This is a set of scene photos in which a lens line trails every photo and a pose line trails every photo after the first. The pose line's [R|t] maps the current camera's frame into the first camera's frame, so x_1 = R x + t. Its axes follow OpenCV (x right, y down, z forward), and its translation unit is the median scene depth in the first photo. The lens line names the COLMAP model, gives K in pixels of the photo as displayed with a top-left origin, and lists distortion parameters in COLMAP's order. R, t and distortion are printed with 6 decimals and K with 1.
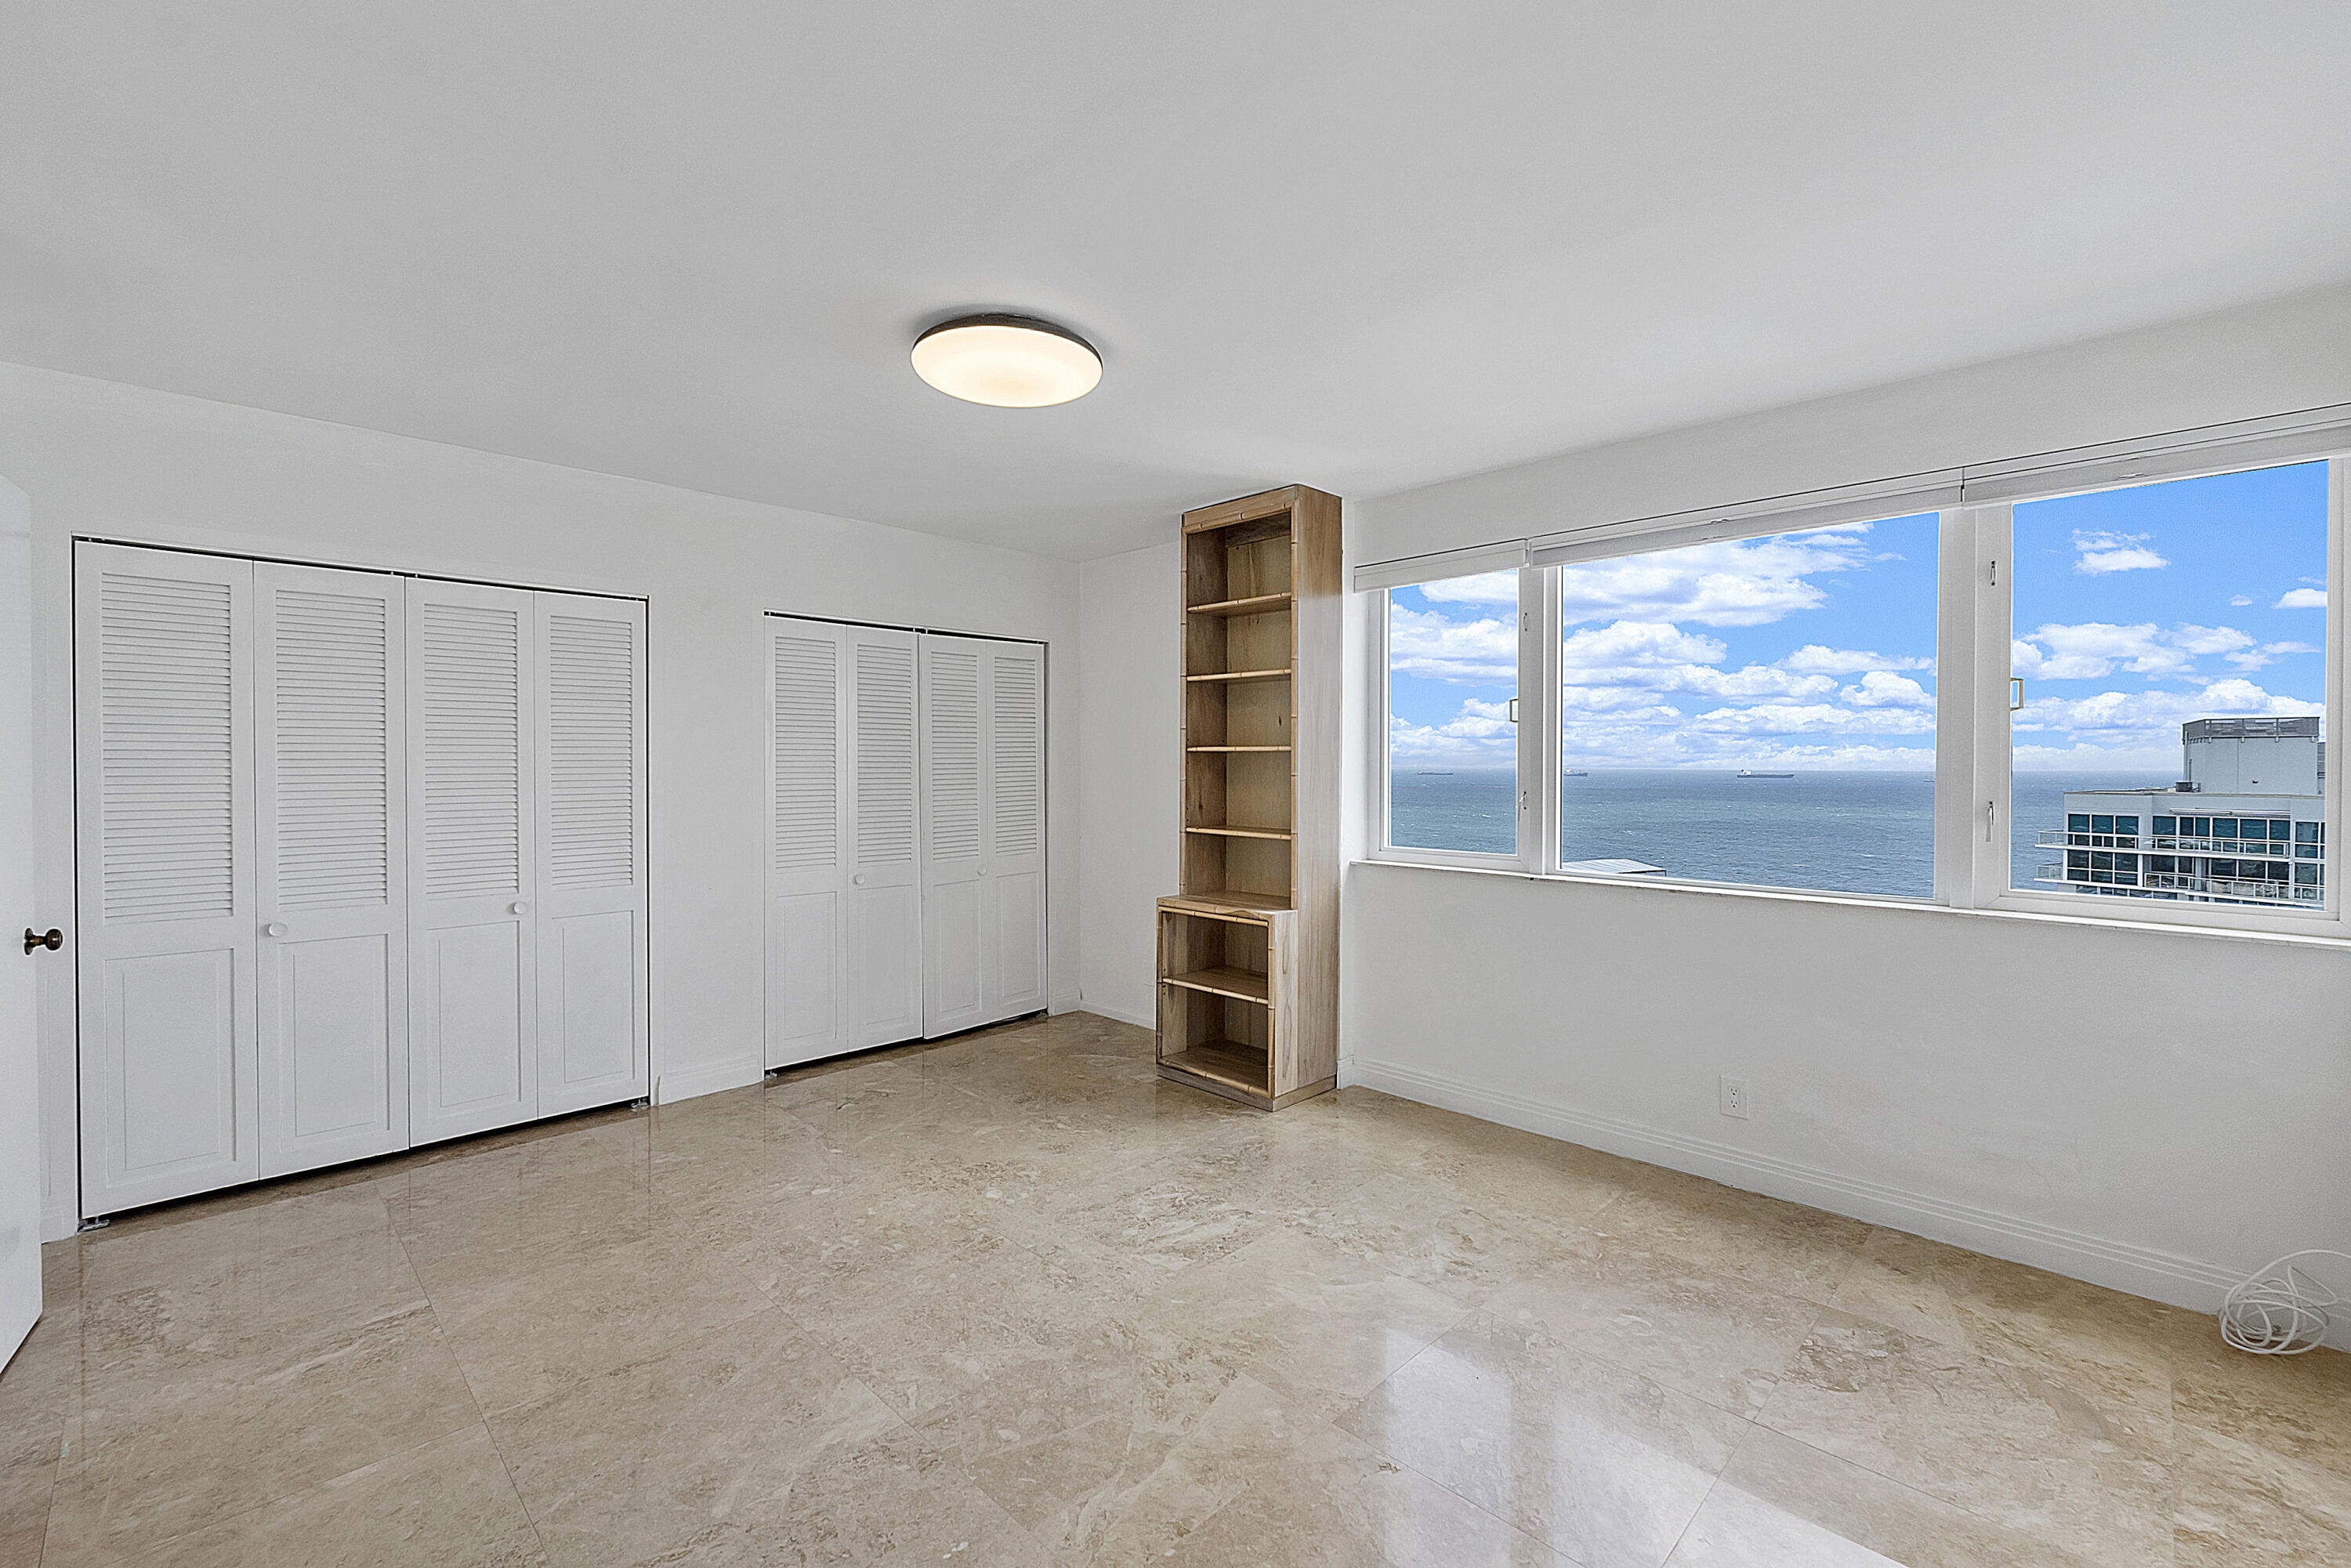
lens RADIAL K [[1003.5, 0, 1167.1], [0, 1003.5, 770.2], [0, 0, 1]] dist [-0.004526, -0.000934]
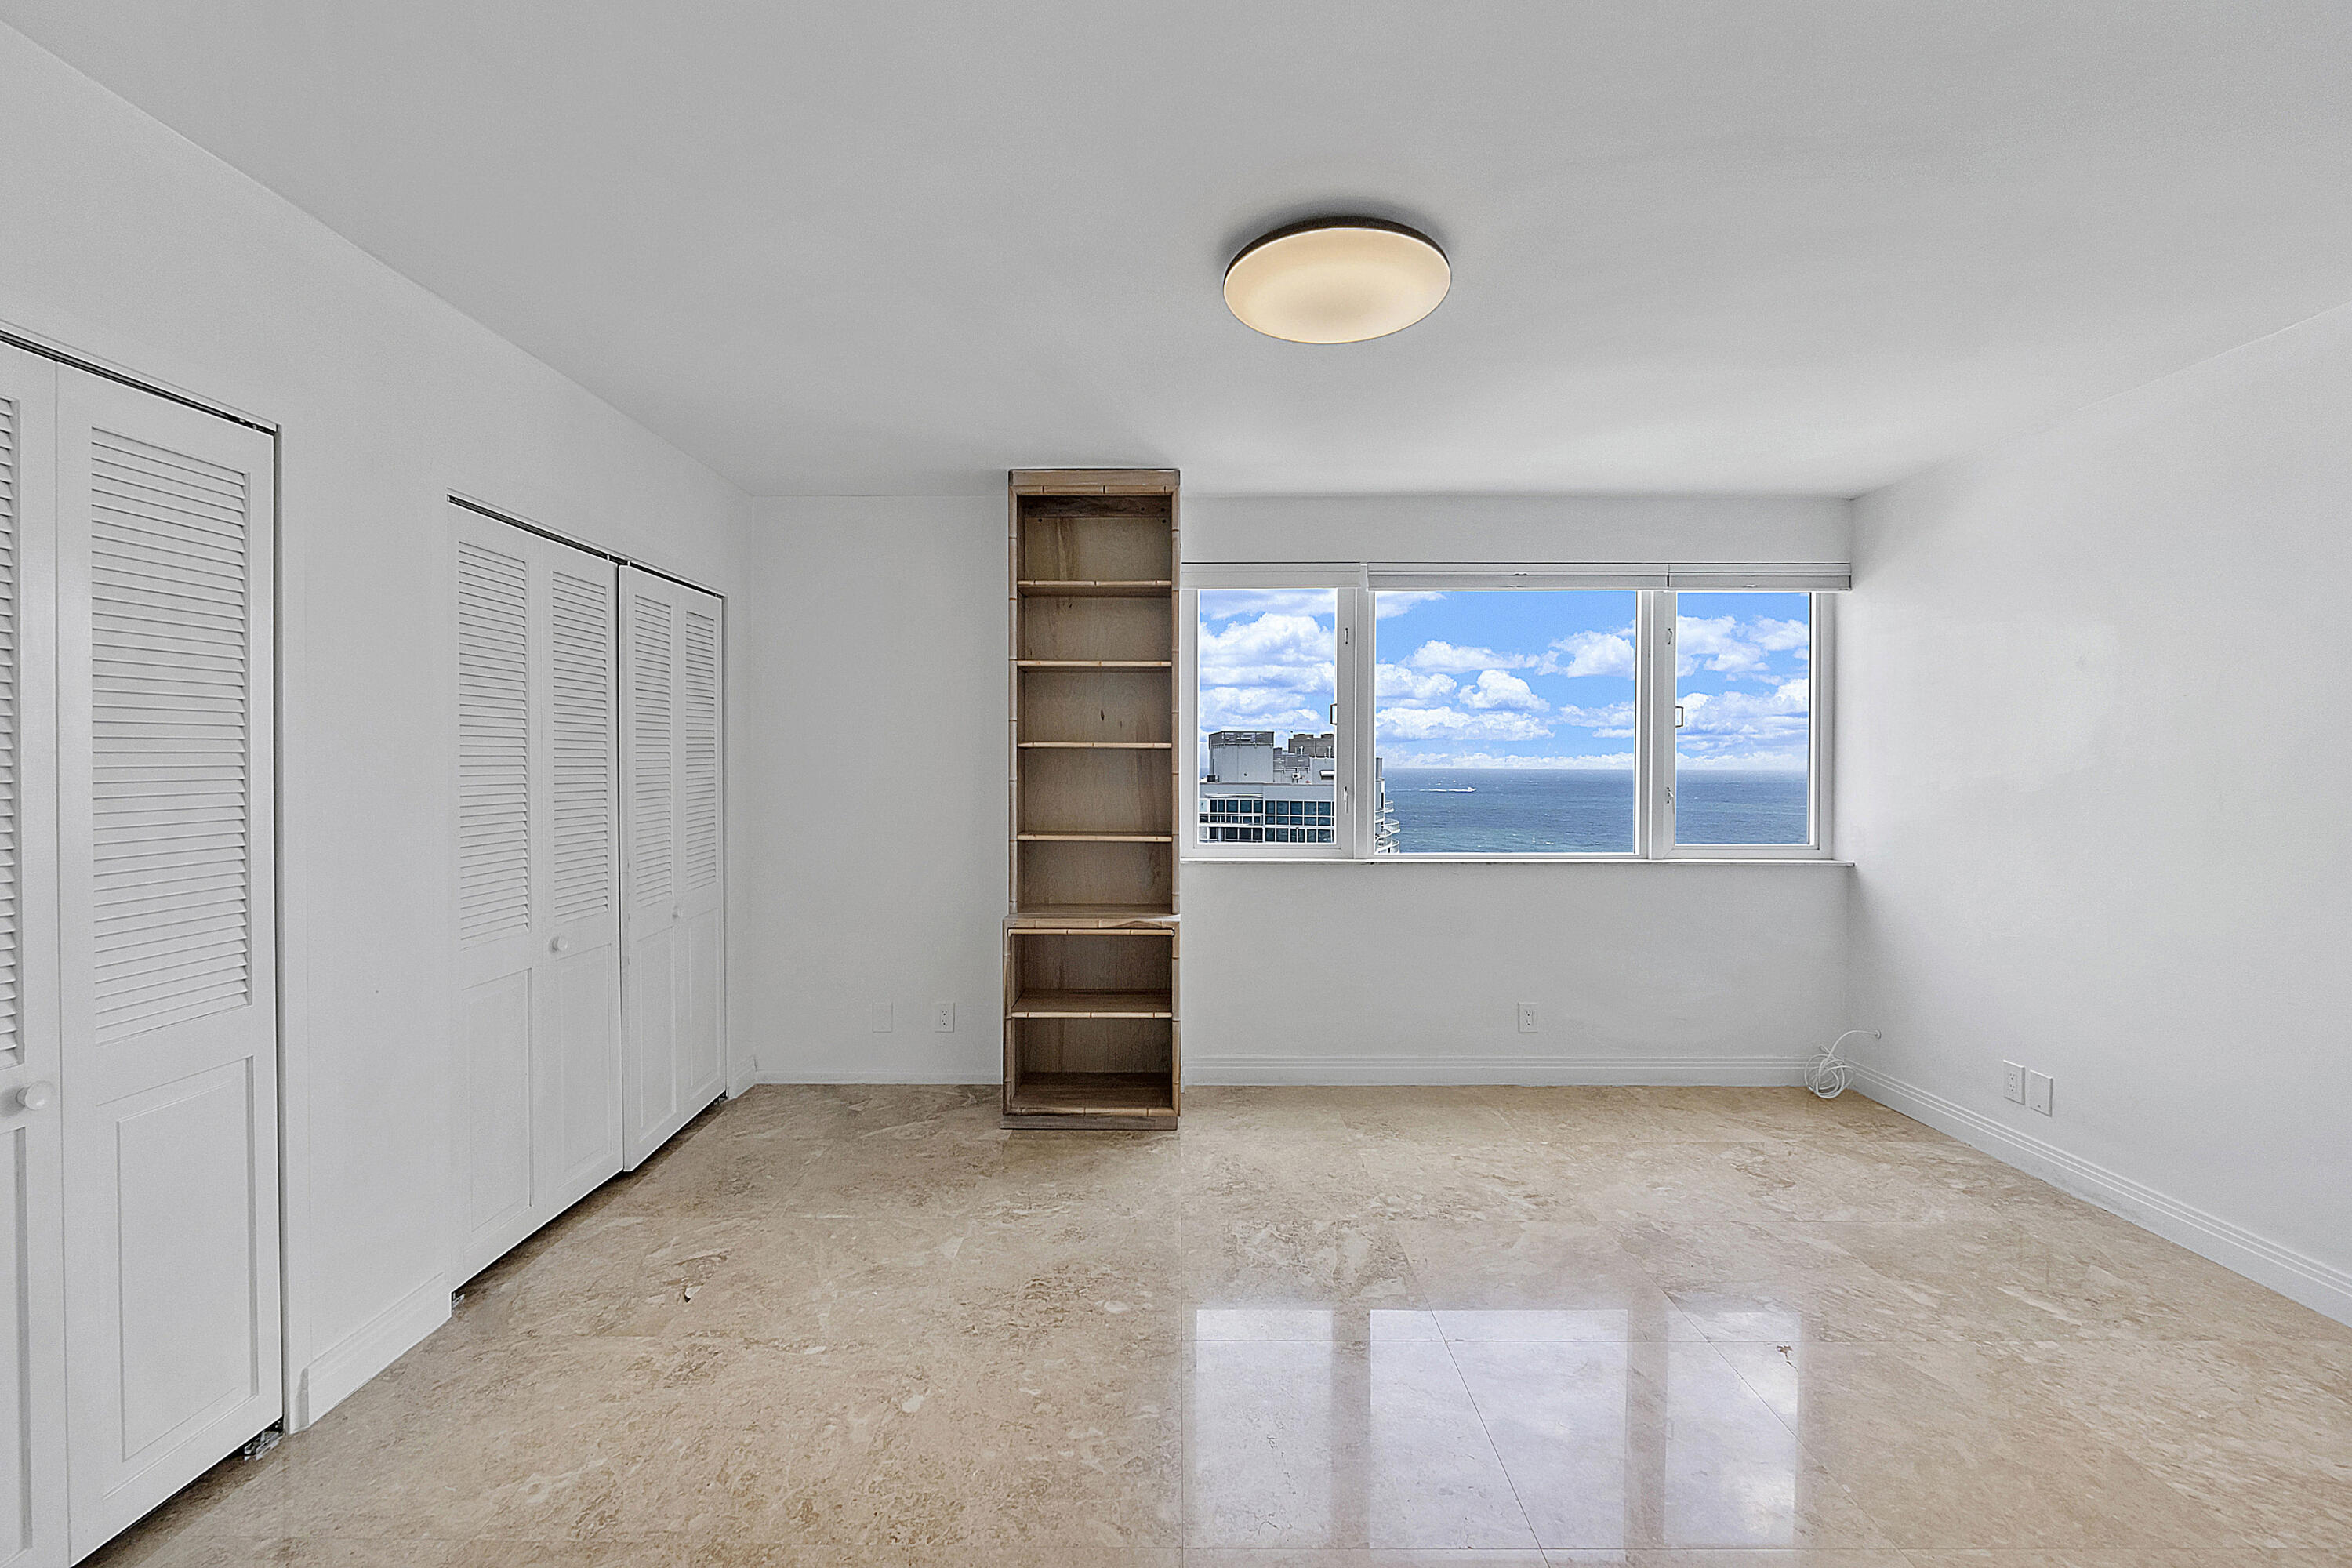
lens RADIAL K [[1004.0, 0, 1177.0], [0, 1004.0, 771.5], [0, 0, 1]] dist [-0.004526, -0.000934]
pose [[0.705764, -0.005831, 0.708423, -0.562946], [0.003424, 0.999983, 0.004820, -0.001792], [-0.708439, -0.000977, 0.705772, 0.331377]]
